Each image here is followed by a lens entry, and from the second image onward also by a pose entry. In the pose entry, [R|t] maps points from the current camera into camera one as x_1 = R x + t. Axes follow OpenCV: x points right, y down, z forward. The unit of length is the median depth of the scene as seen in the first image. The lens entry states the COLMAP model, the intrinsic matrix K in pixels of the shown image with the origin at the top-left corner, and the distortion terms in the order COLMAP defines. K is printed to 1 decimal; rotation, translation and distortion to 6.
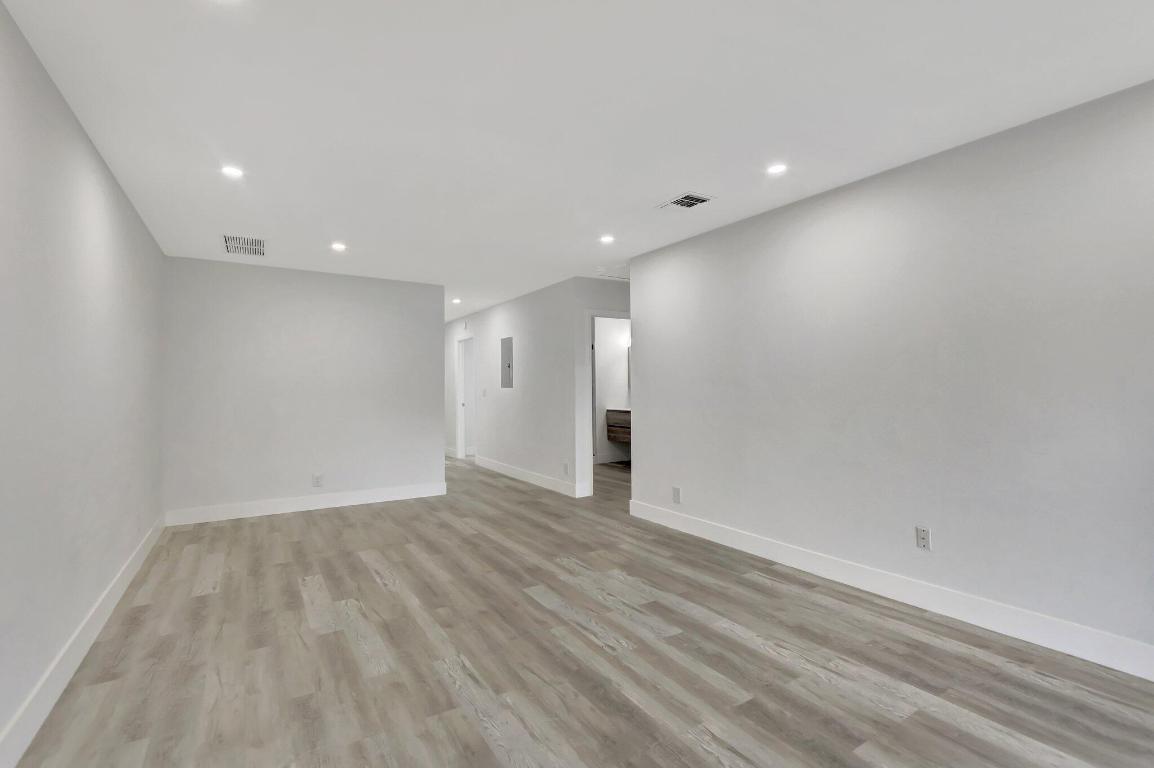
lens RADIAL K [[514.0, 0, 572.6], [0, 514.0, 390.5], [0, 0, 1]] dist [-0.029714, -0.000323]
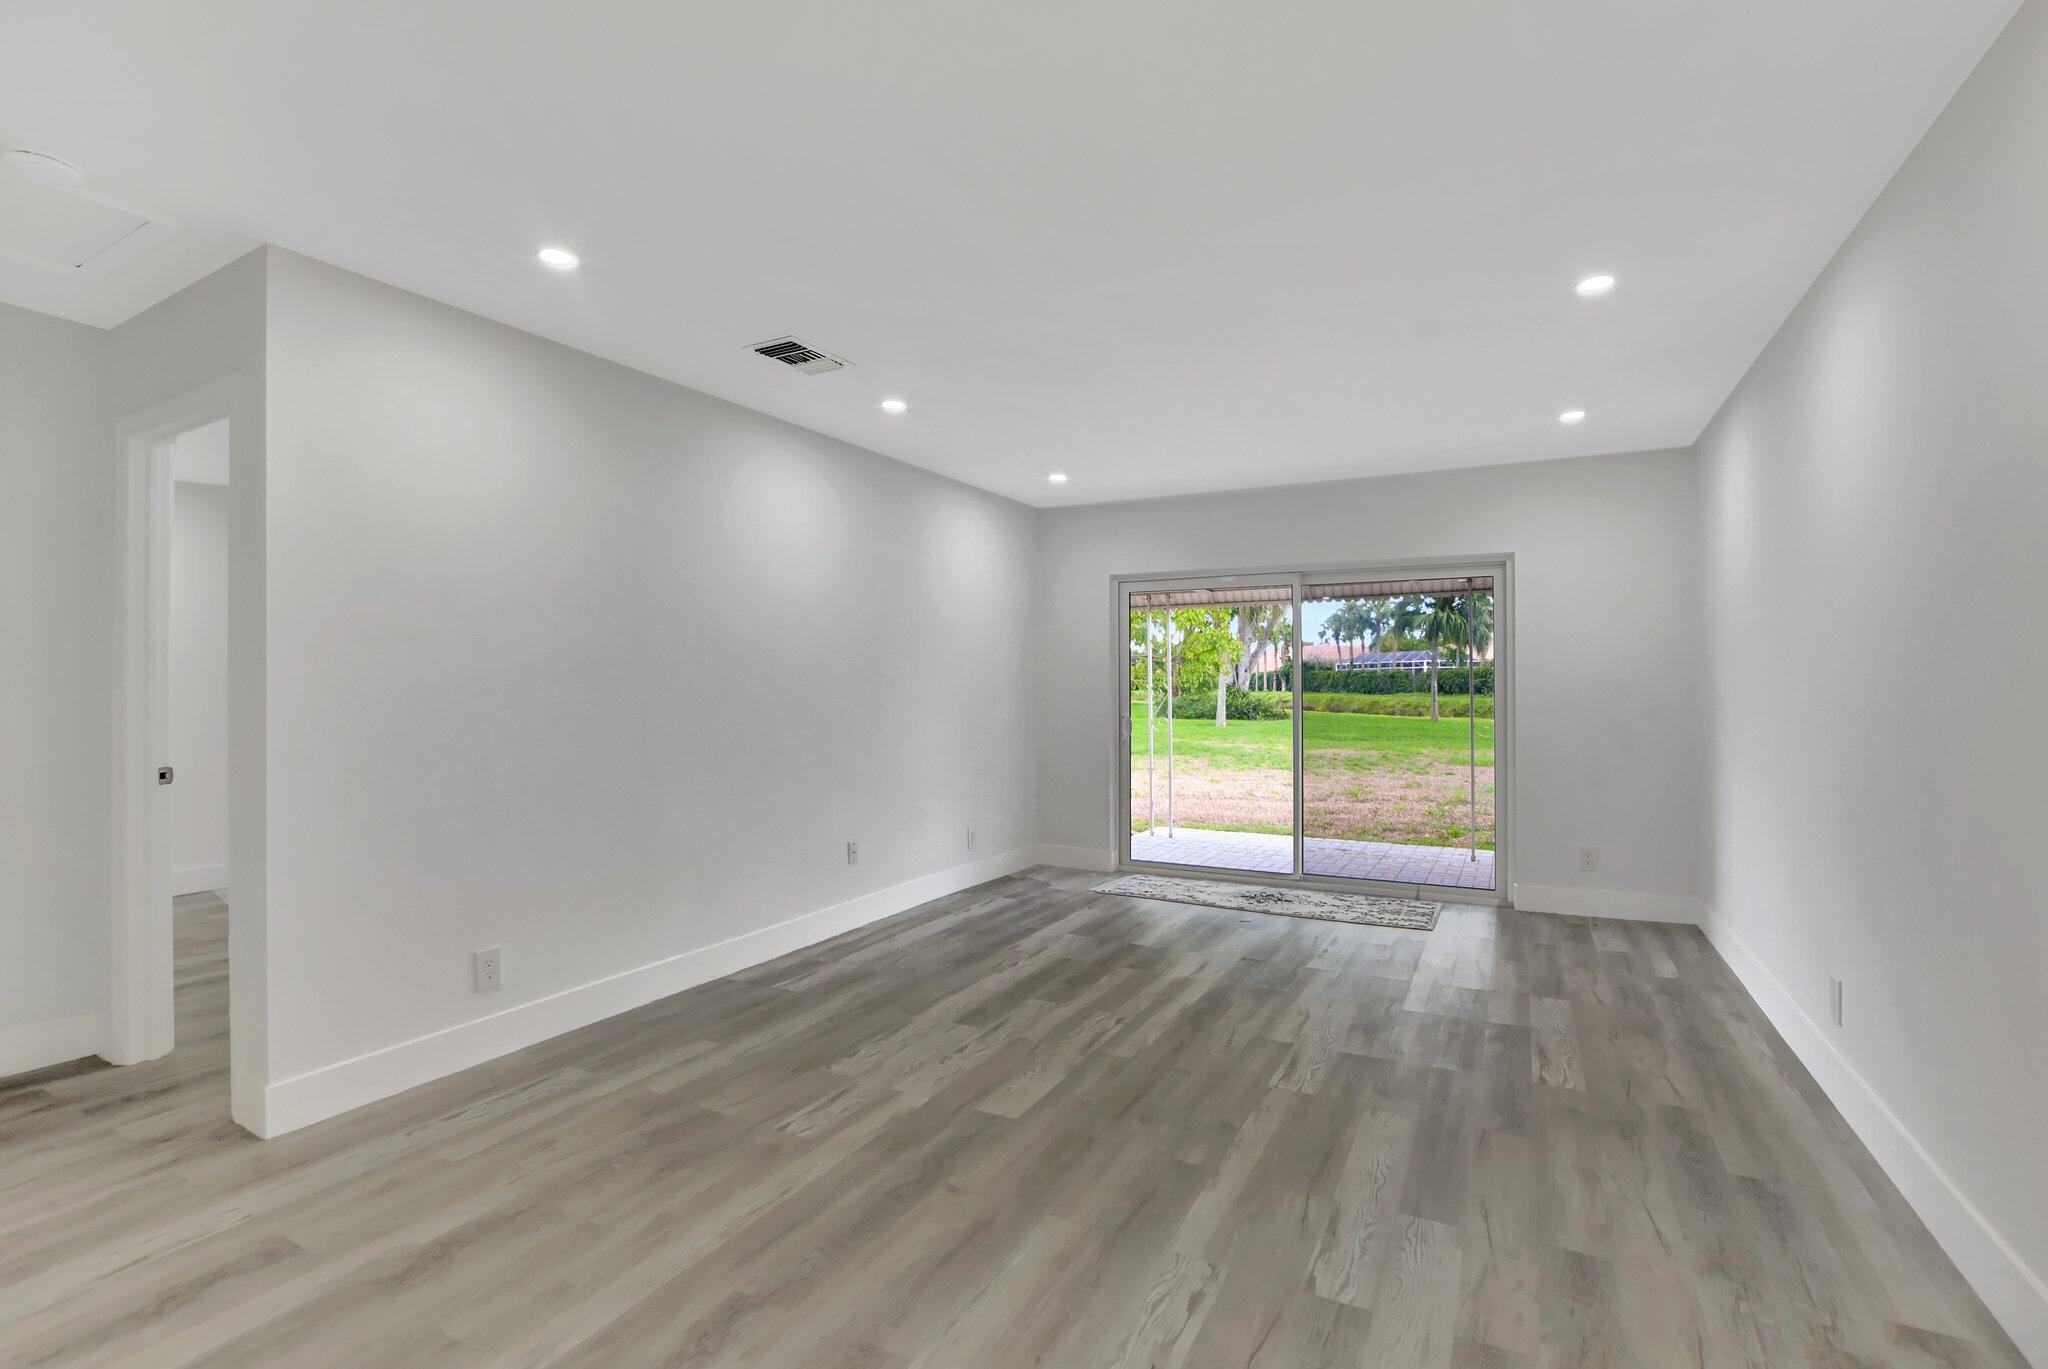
lens RADIAL K [[931.8, 0, 1010.5], [0, 931.8, 680.8], [0, 0, 1]] dist [-0.032124, 0.001622]
pose [[-0.484170, 0.013427, 0.874871, -0.917725], [0.011276, 0.999895, -0.009105, -0.001381], [-0.874901, 0.005457, -0.484271, 1.544683]]
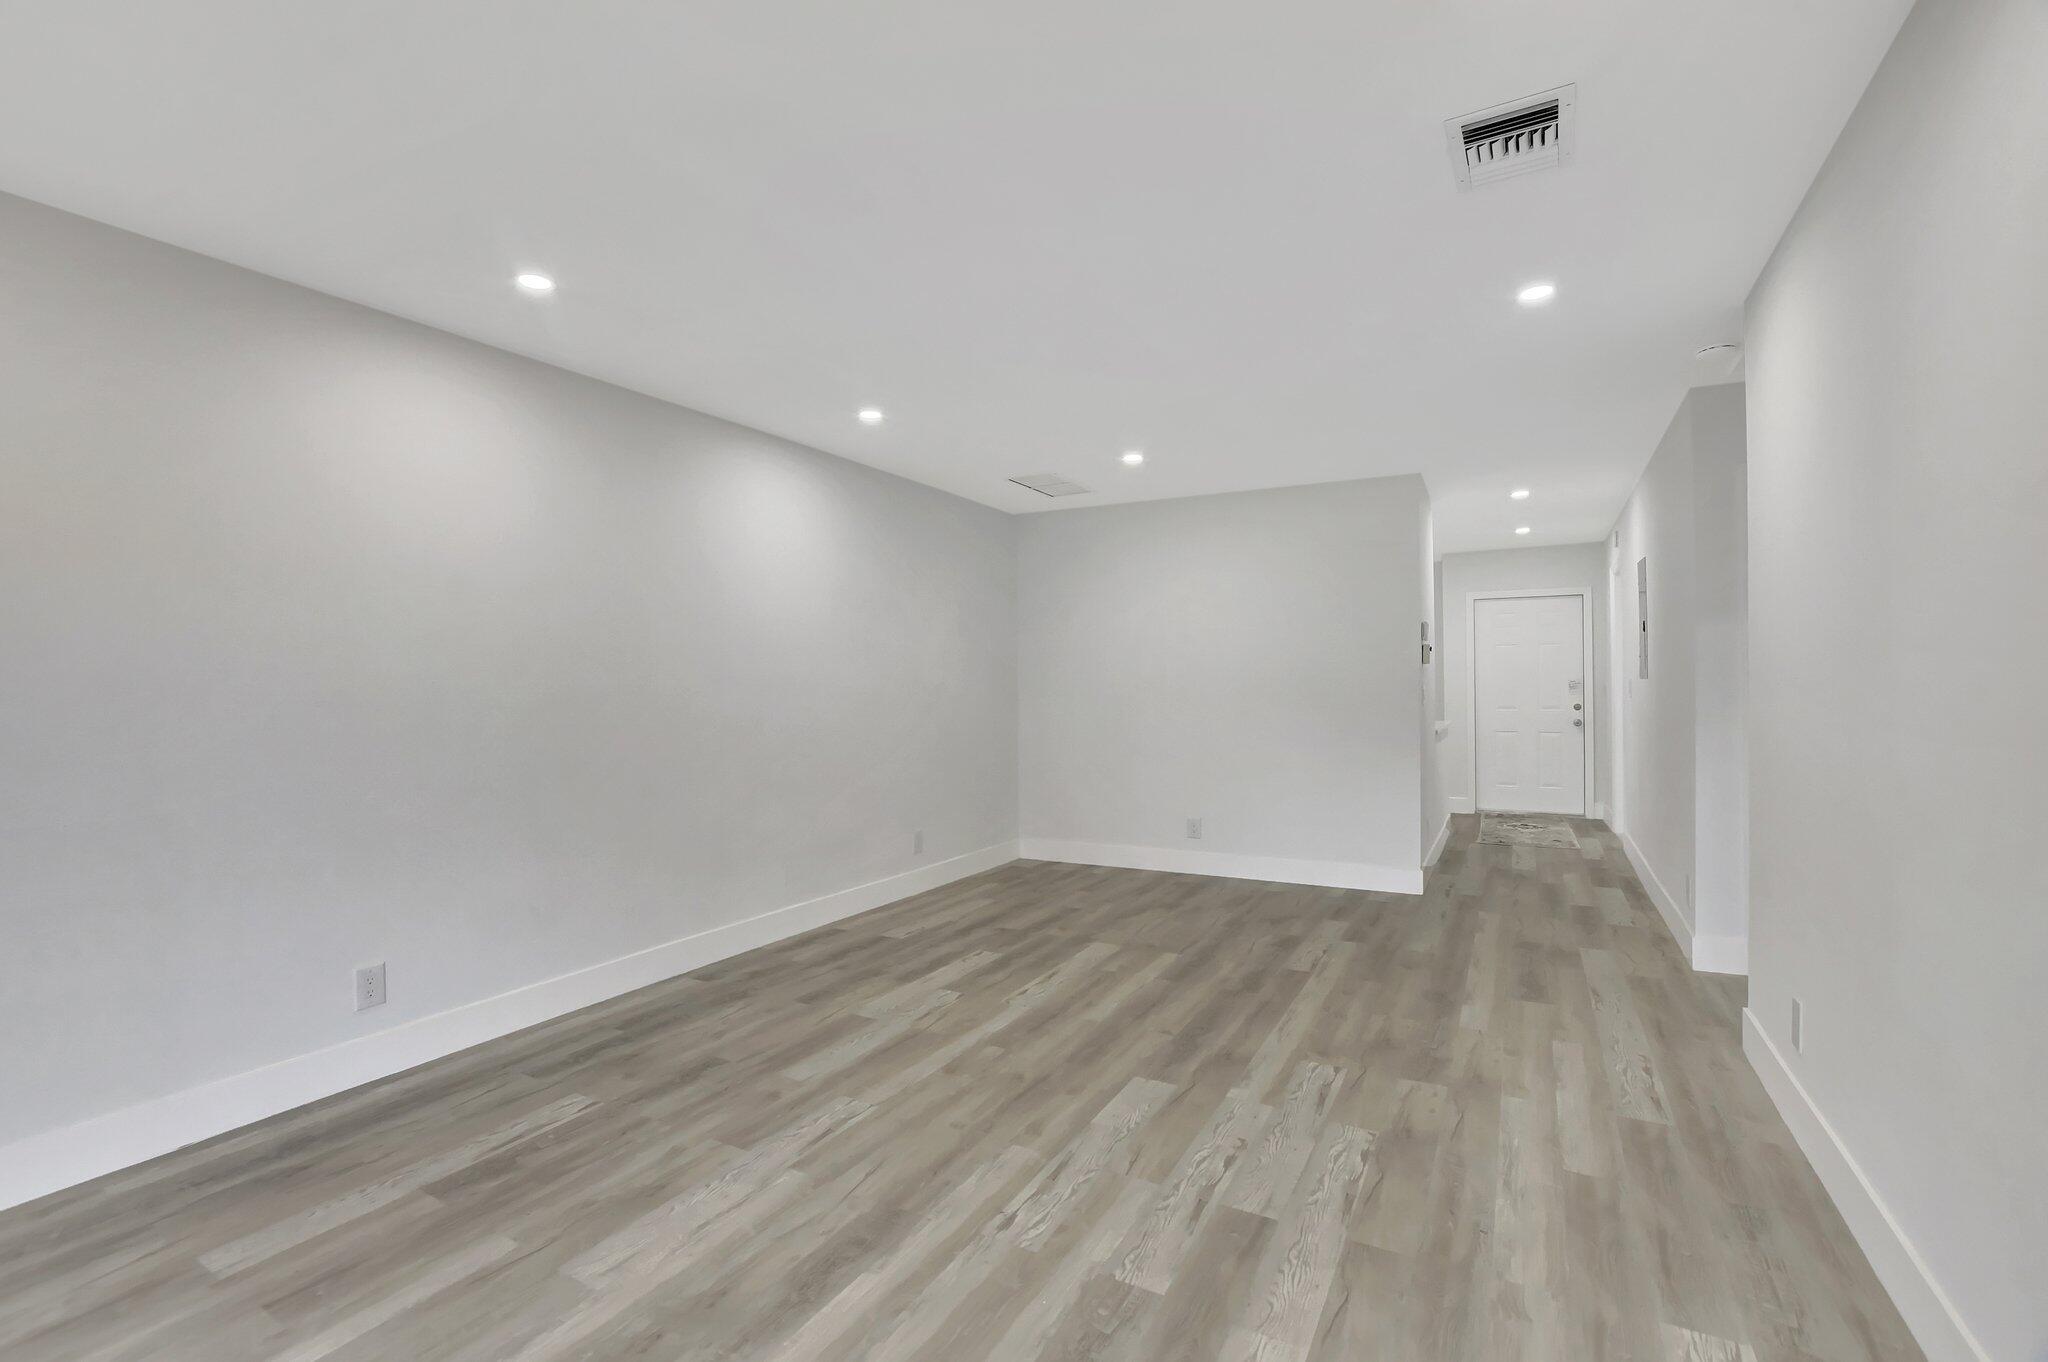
lens RADIAL K [[912.2, 0, 1020.4], [0, 912.2, 682.9], [0, 0, 1]] dist [-0.029714, -0.000323]
pose [[0.480213, 0.000599, -0.877152, 0.704671], [0.000556, 0.999999, 0.000988, -0.007651], [0.877152, -0.000962, 0.480213, 0.507315]]
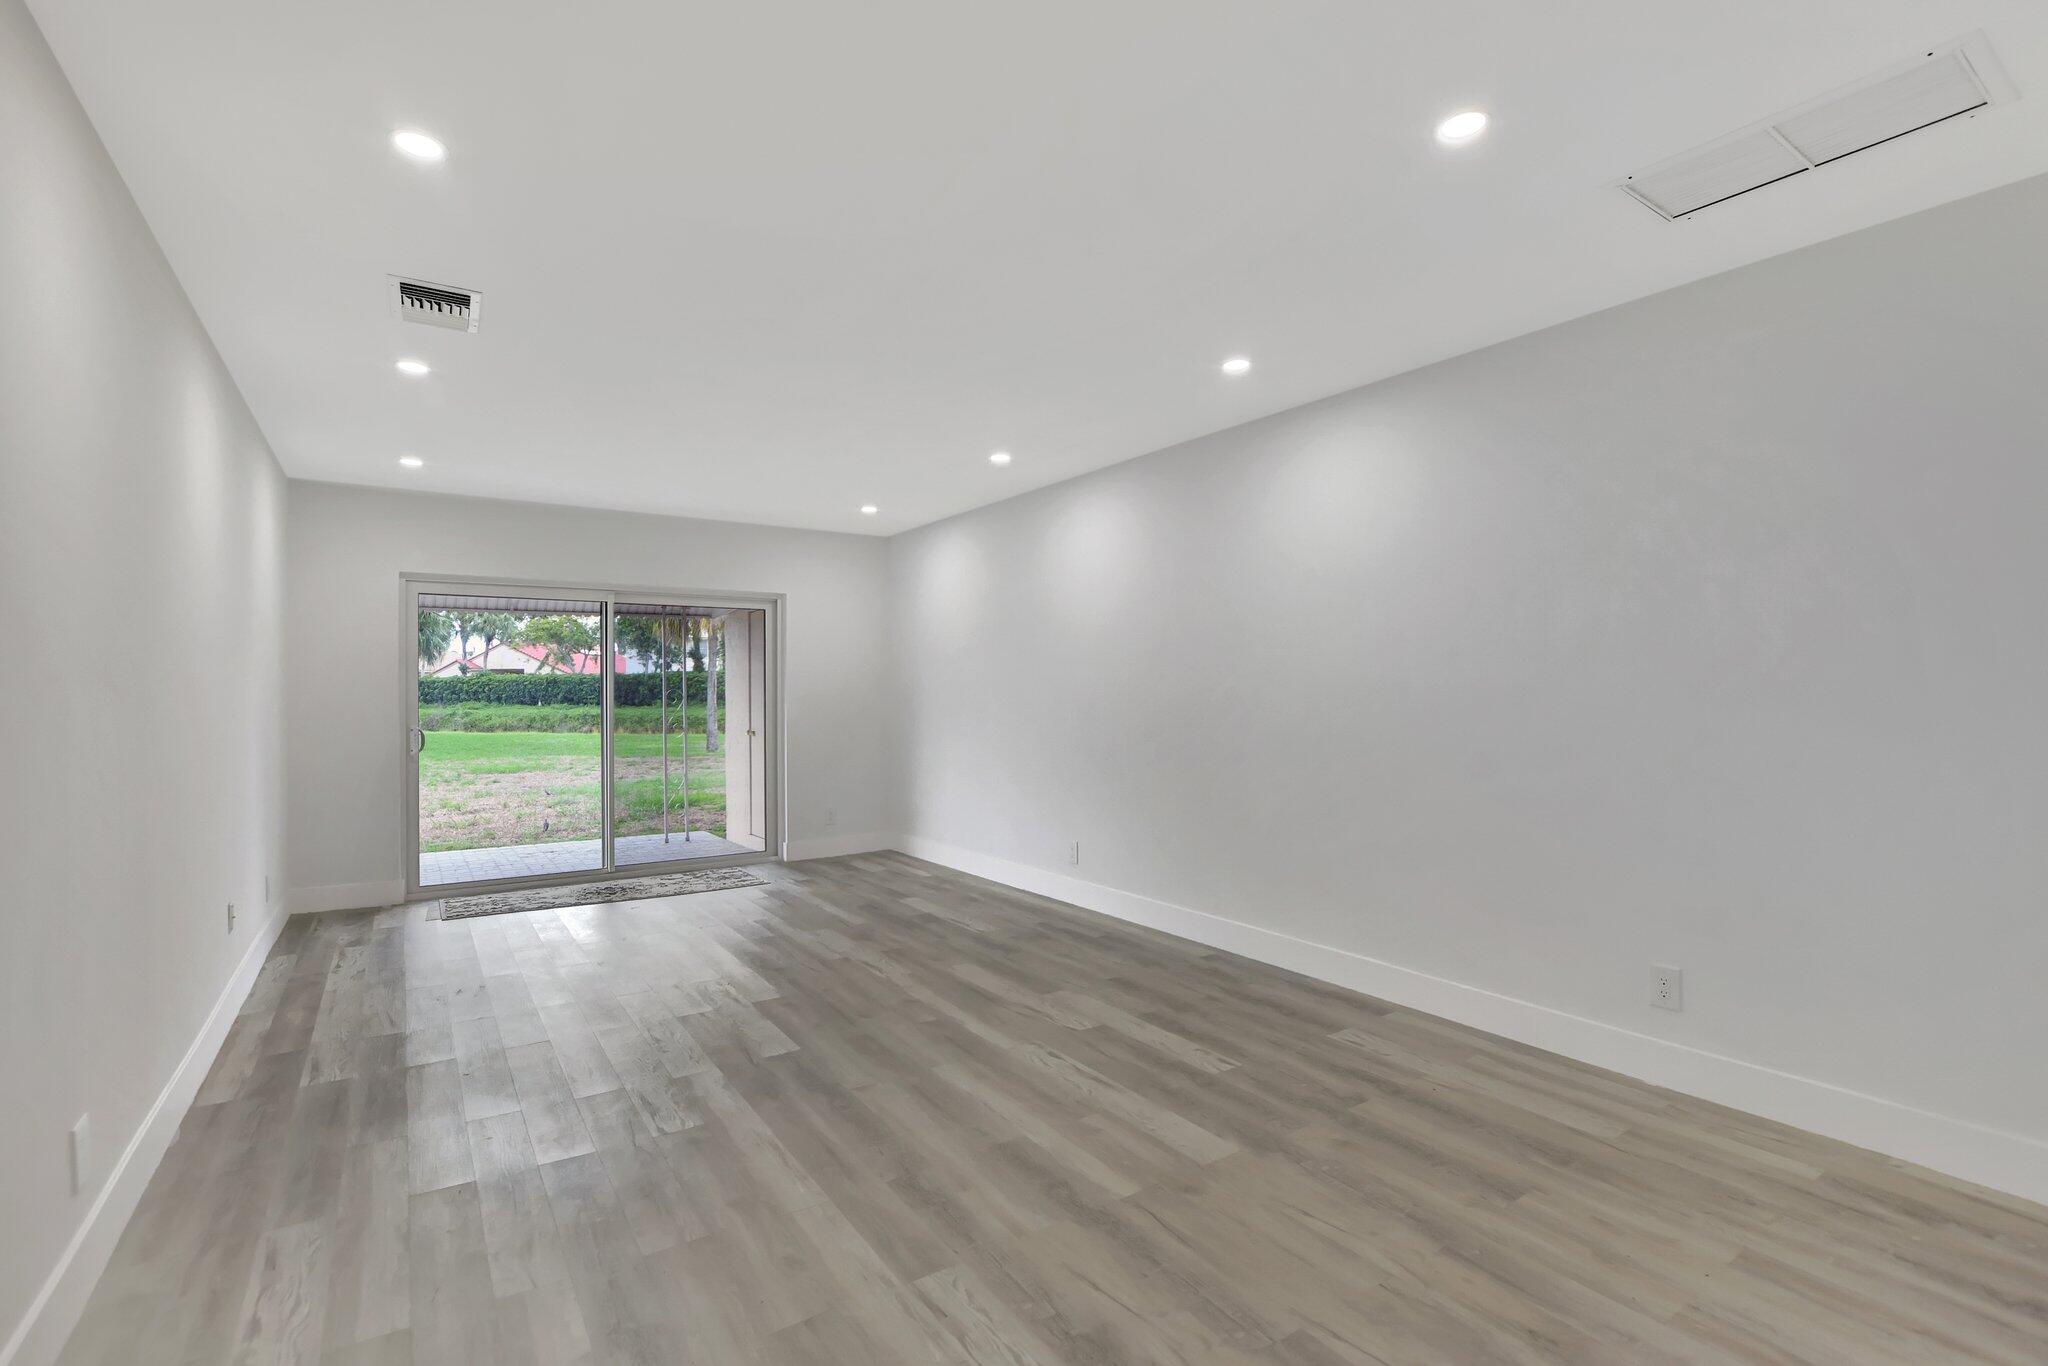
lens RADIAL K [[912.2, 0, 991.1], [0, 912.2, 691.4], [0, 0, 1]] dist [-0.029714, -0.000323]
pose [[-0.999882, 0.013353, -0.007610, -0.335390], [0.013312, 0.999896, 0.005466, -0.009284], [0.007682, 0.005364, -0.999956, 2.193692]]
